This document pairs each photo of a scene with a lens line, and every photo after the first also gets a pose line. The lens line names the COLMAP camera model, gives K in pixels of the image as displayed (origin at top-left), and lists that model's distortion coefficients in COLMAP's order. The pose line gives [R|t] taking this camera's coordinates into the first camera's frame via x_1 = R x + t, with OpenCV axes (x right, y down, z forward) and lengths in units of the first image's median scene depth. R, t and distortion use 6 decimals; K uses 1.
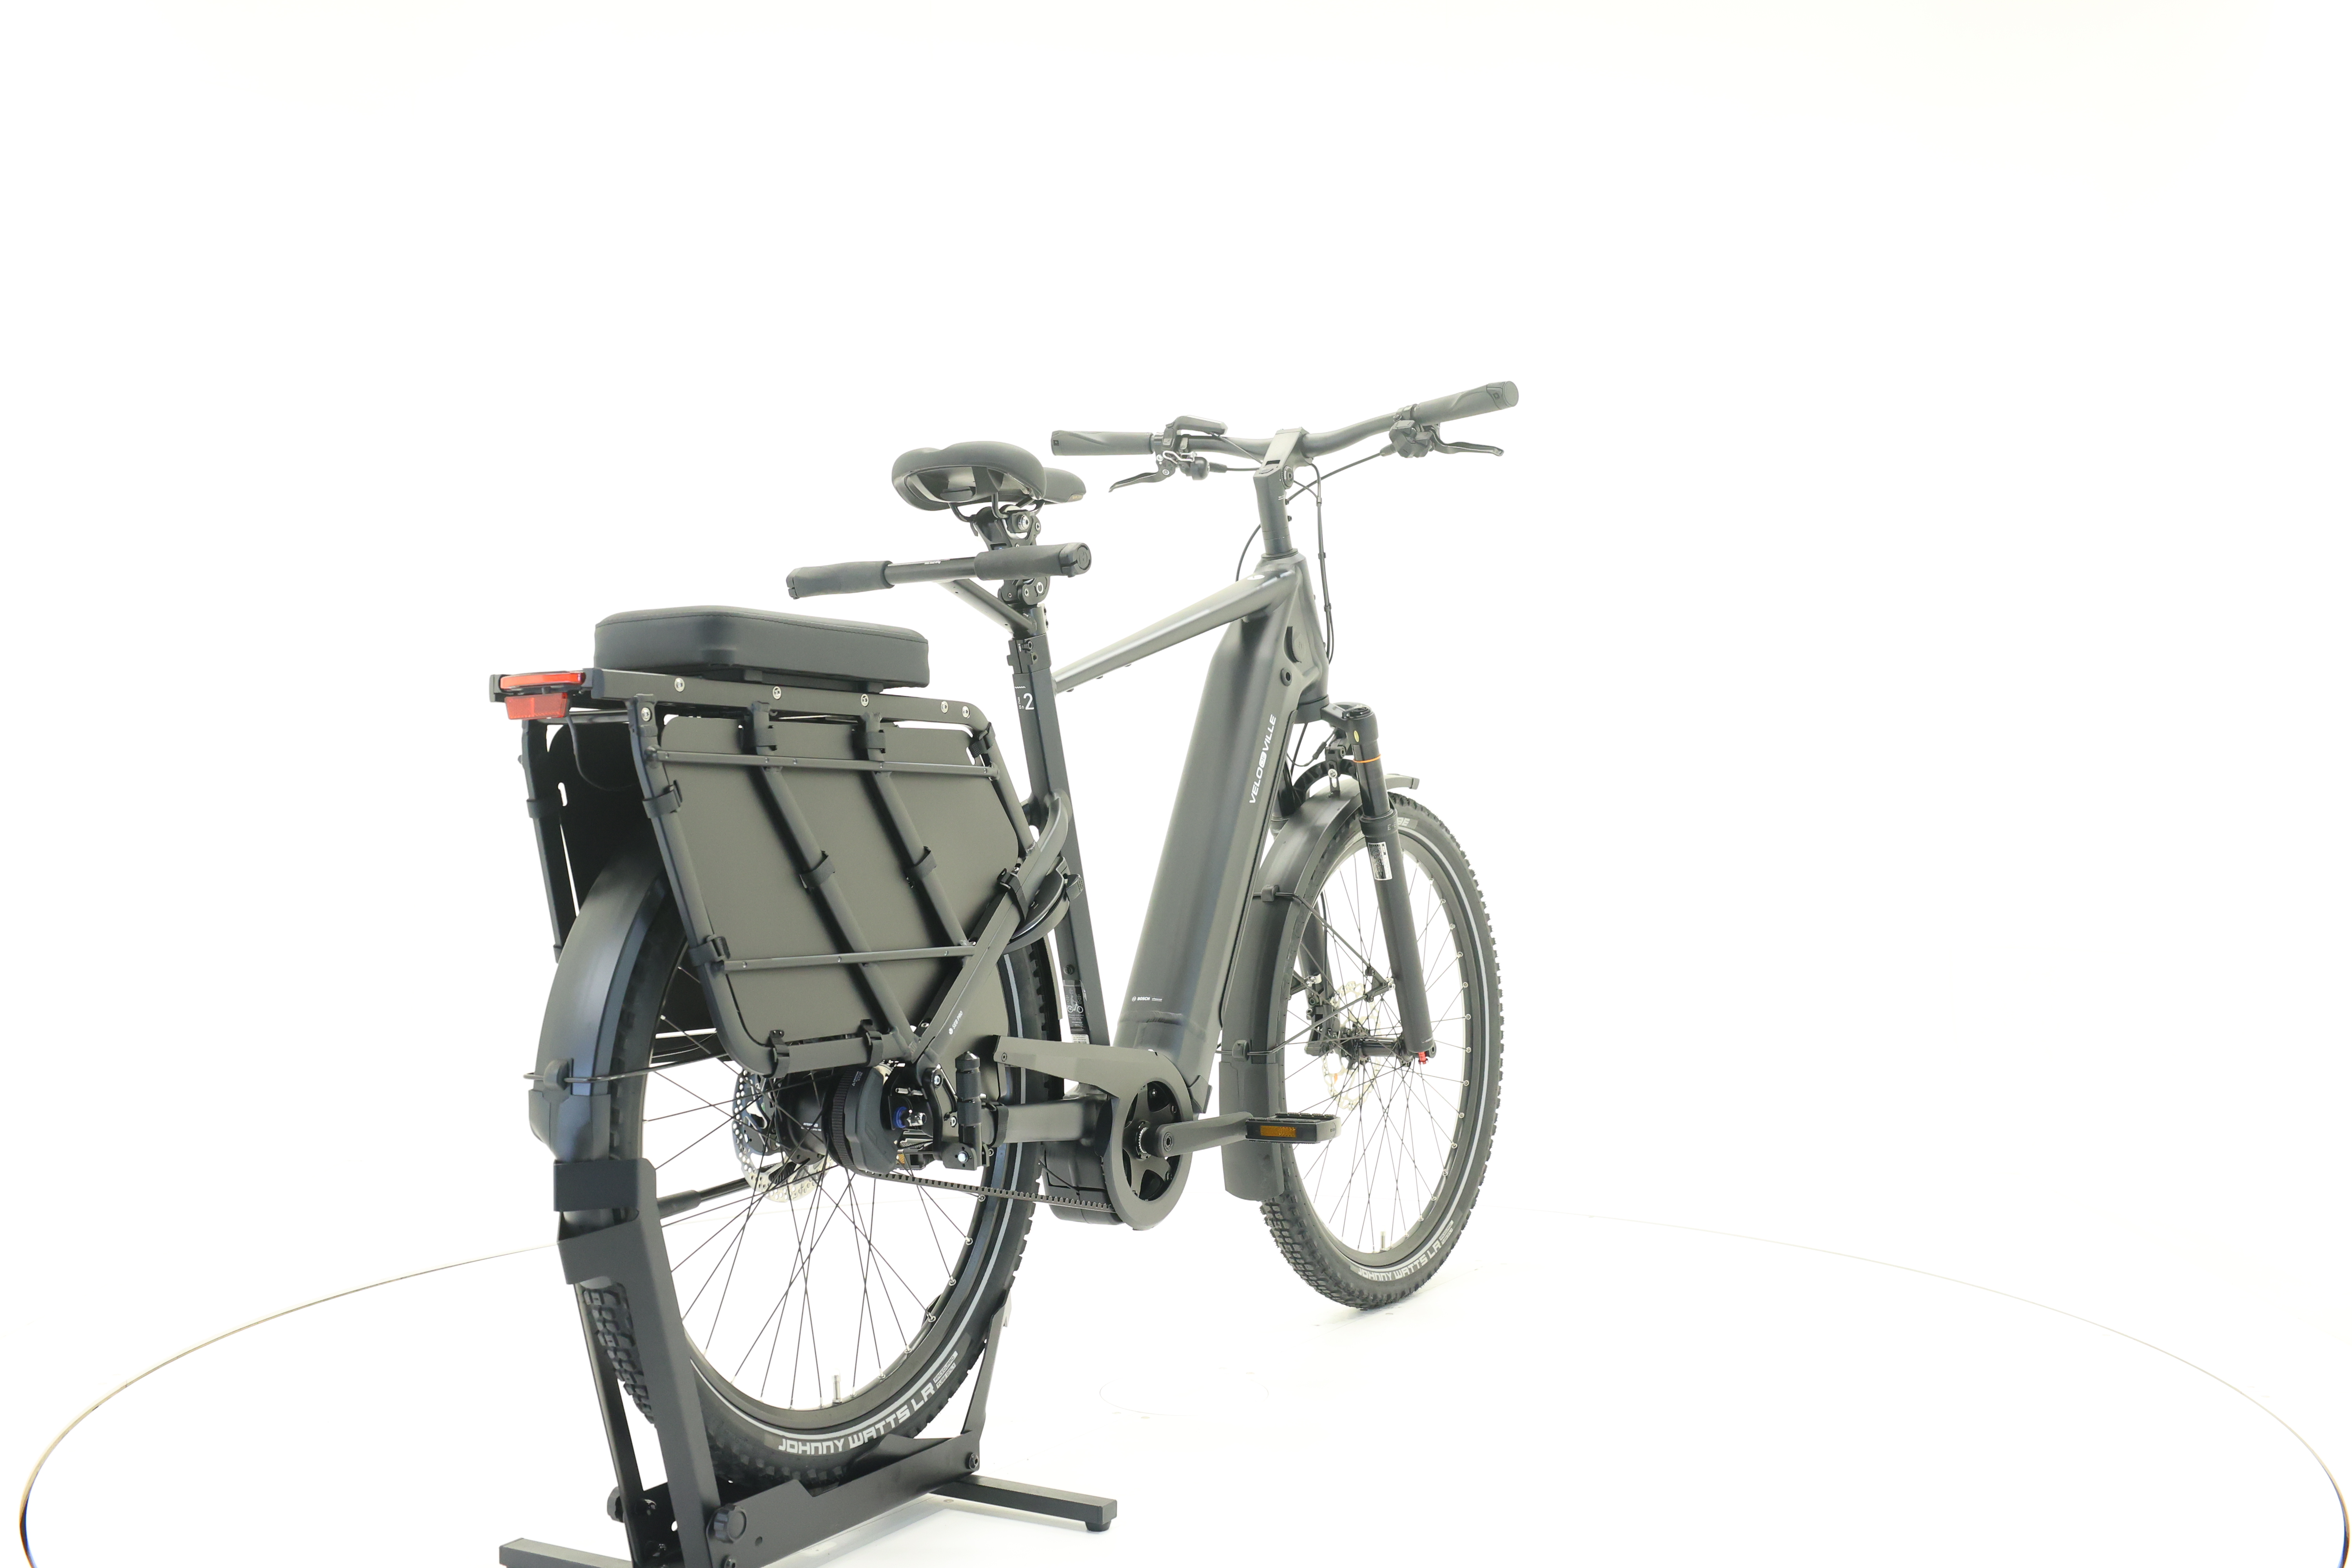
lens RADIAL K [[2508.0, 0, 1171.2], [0, 2508.0, 771.5], [0, 0, 1]] dist [-0.006854, 0.000000]
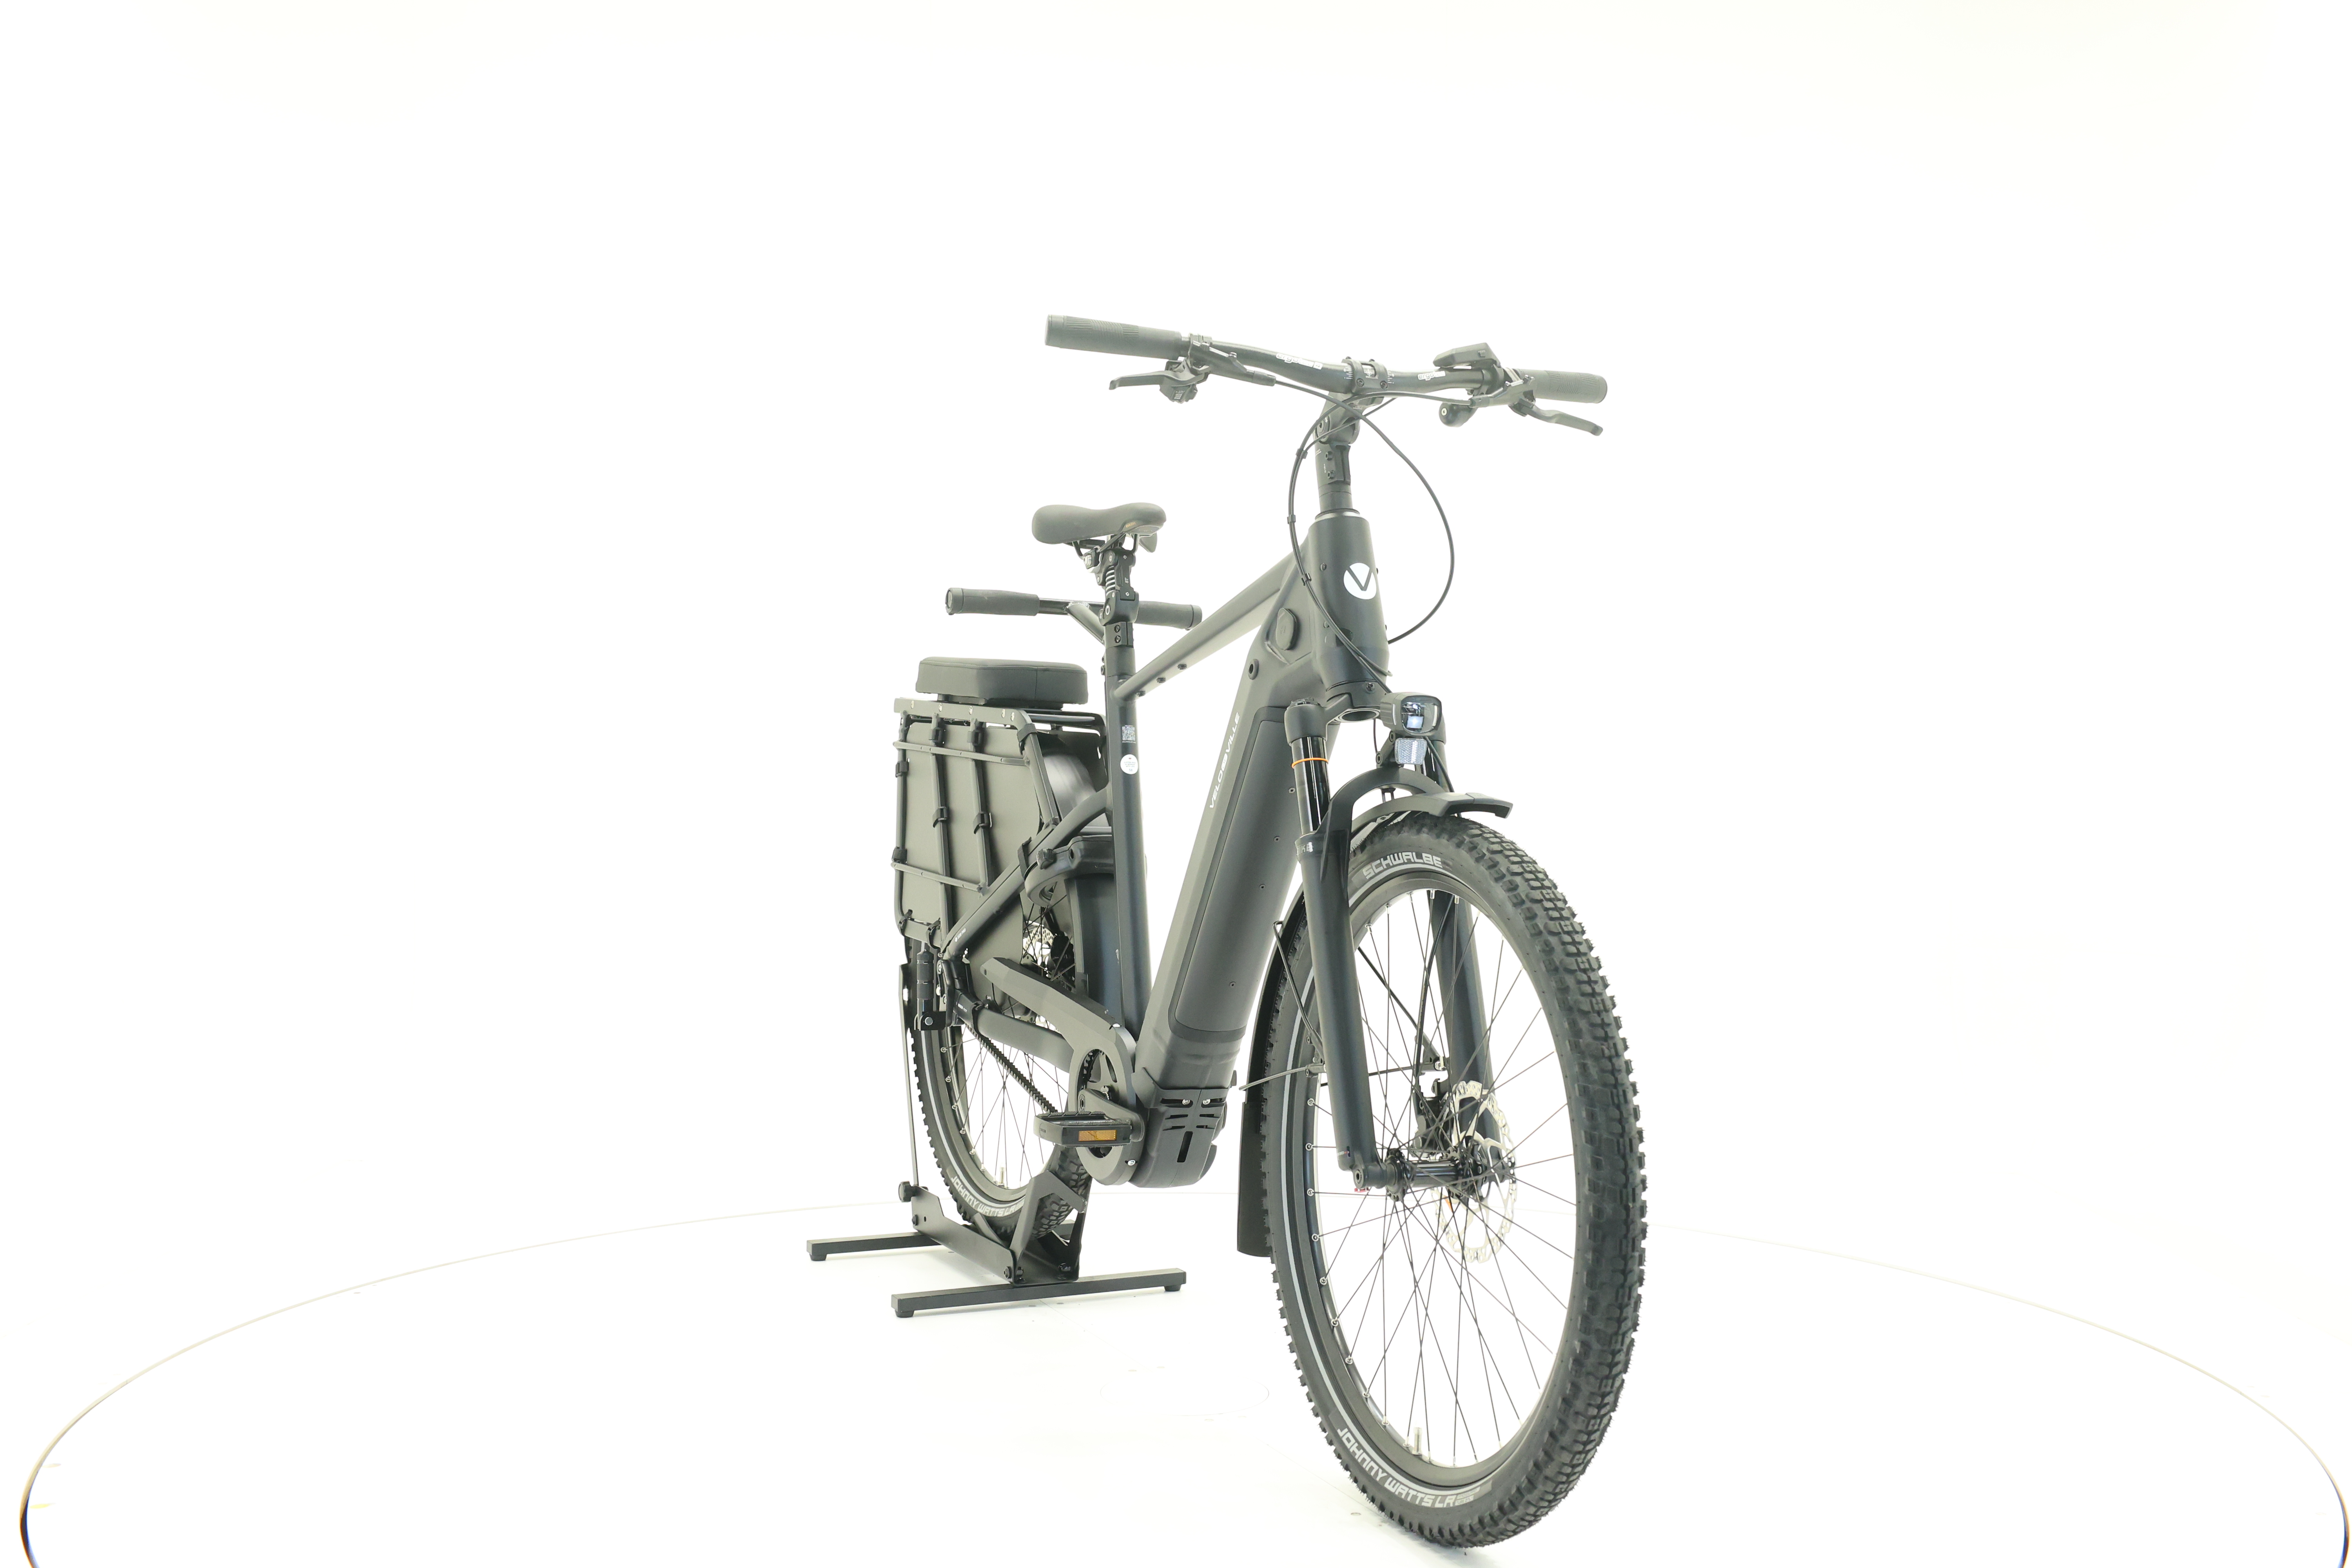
lens RADIAL K [[2508.0, 0, 1168.3], [0, 2508.0, 786.4], [0, 0, 1]] dist [-0.006854, 0.000000]
pose [[-0.580333, 0.012677, -0.814280, 0.912054], [-0.018116, 0.999430, 0.028471, -0.024739], [0.814177, 0.031274, -0.579773, 1.741602]]
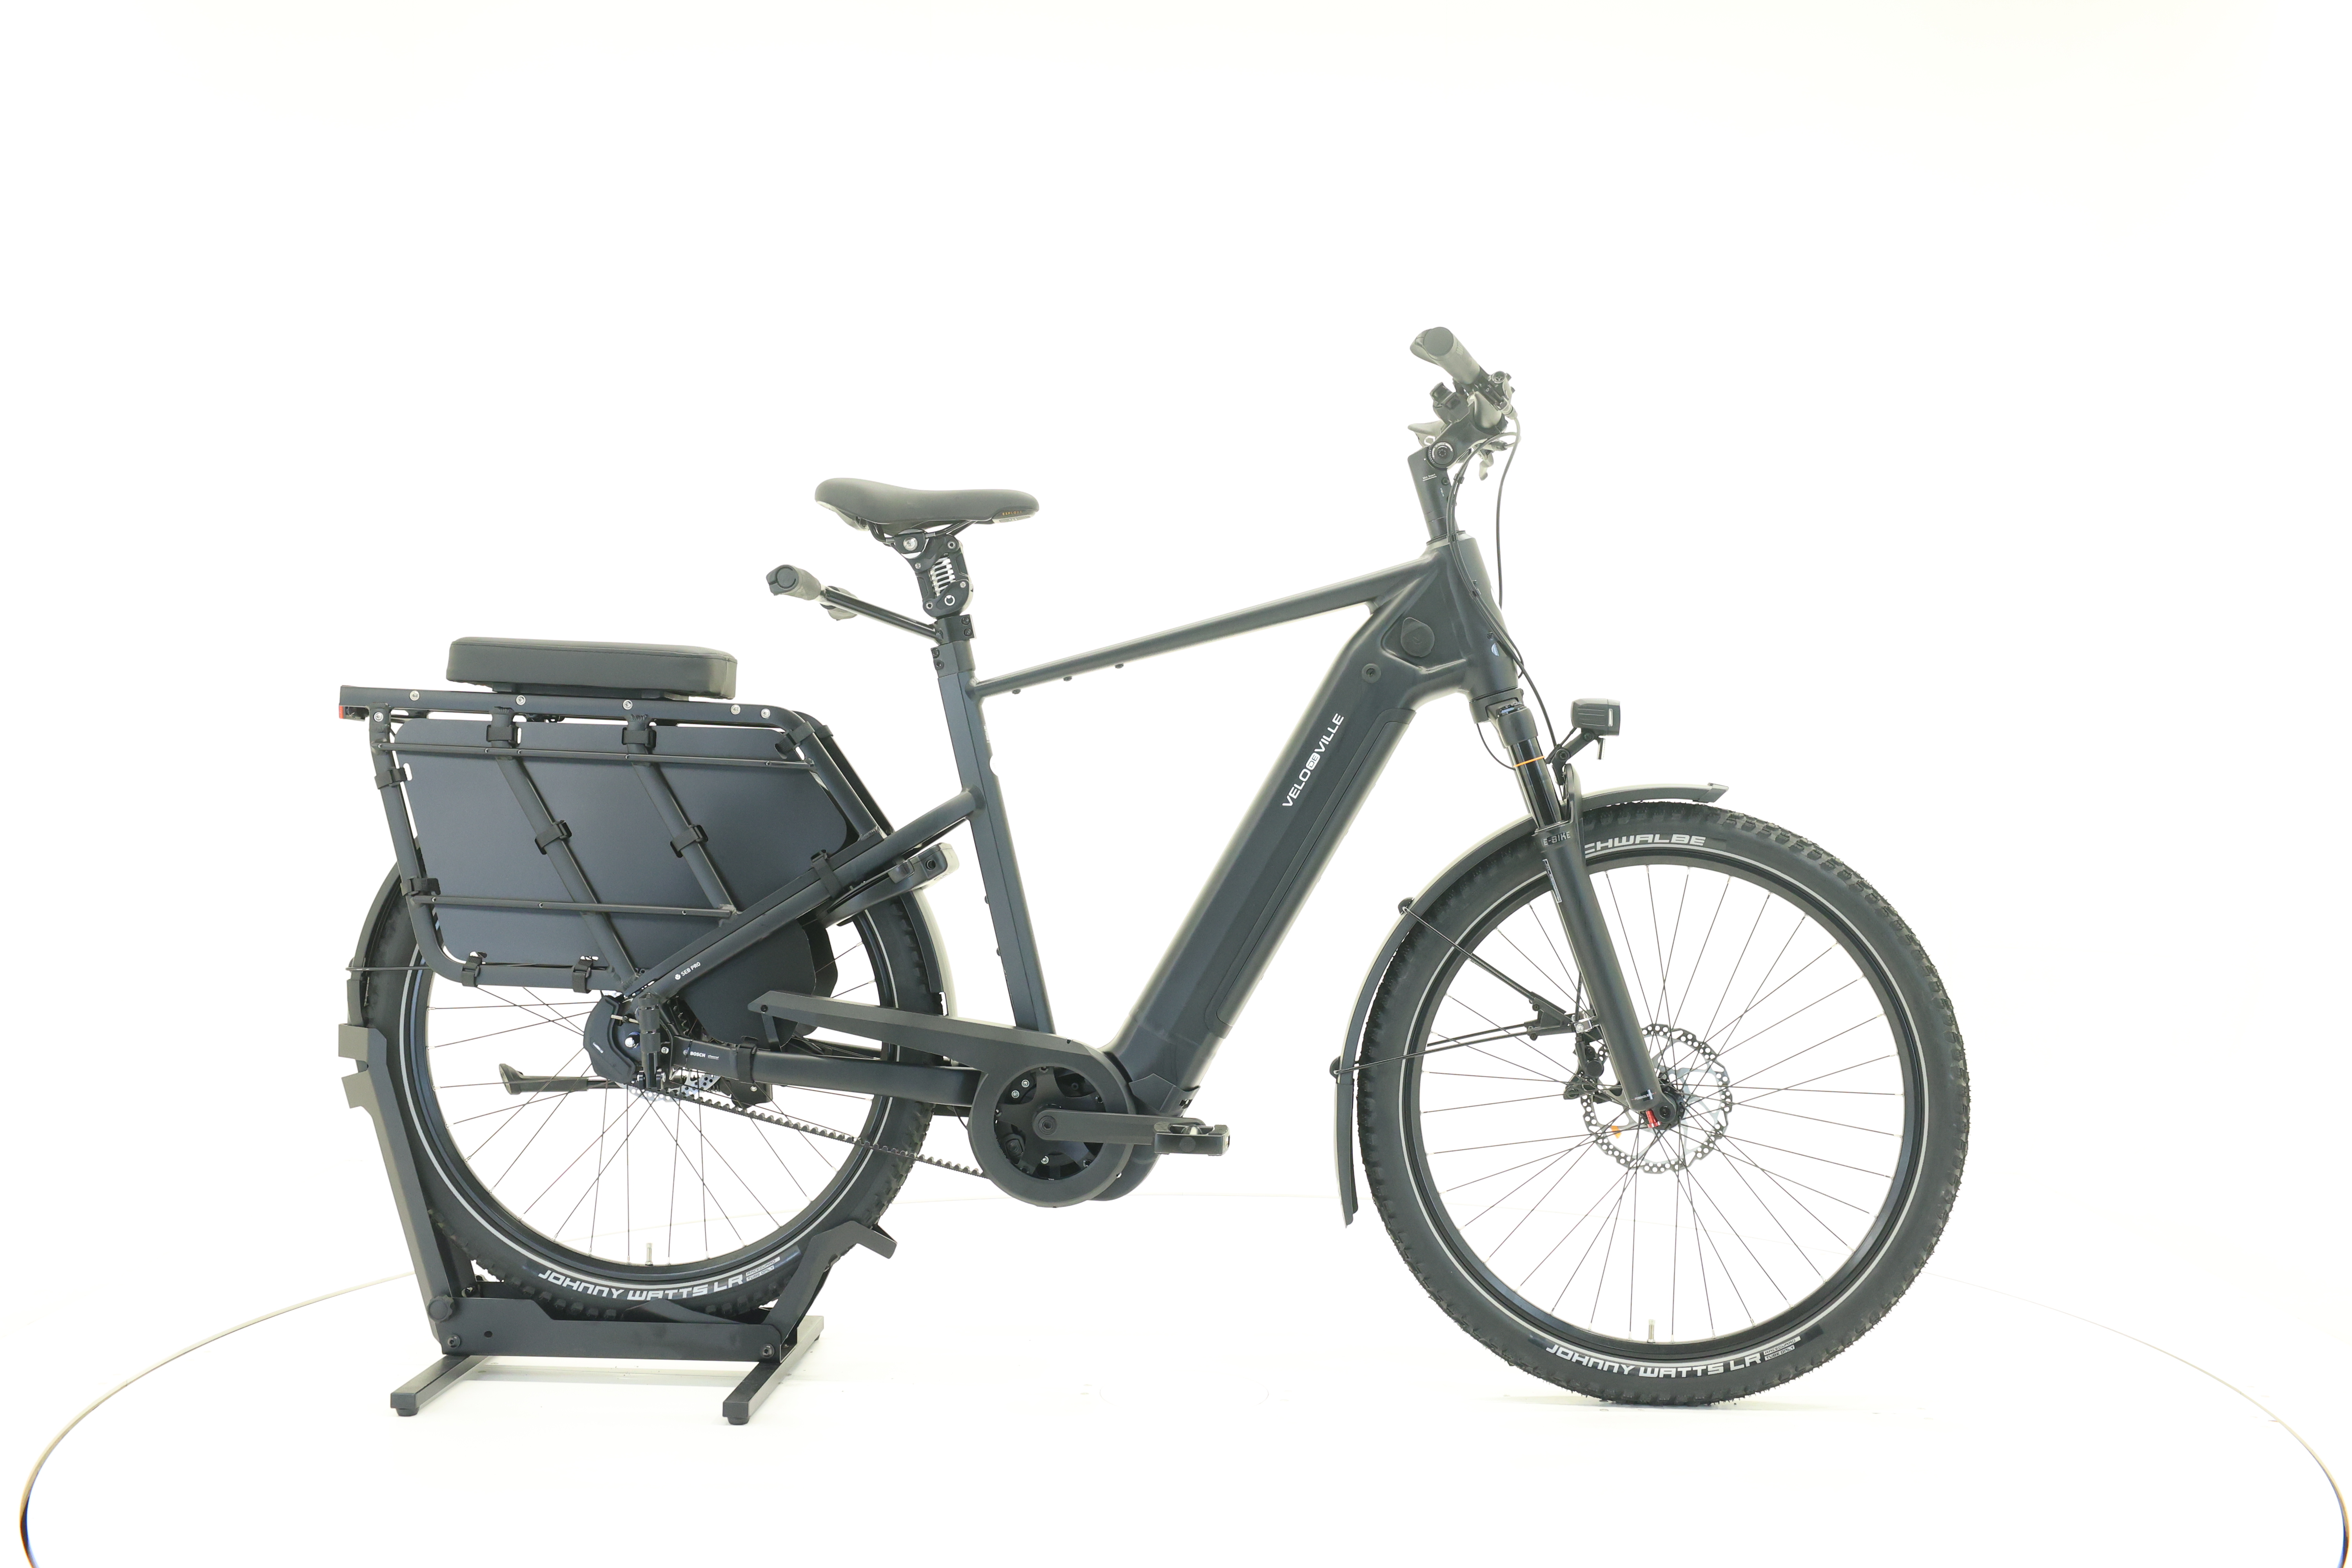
lens RADIAL K [[2508.0, 0, 1183.6], [0, 2508.0, 780.6], [0, 0, 1]] dist [-0.006854, 0.000000]
pose [[0.439254, 0.015338, -0.898232, 1.000062], [-0.016551, 0.999823, 0.008979, -0.005819], [0.898211, 0.010923, 0.439430, 0.619396]]
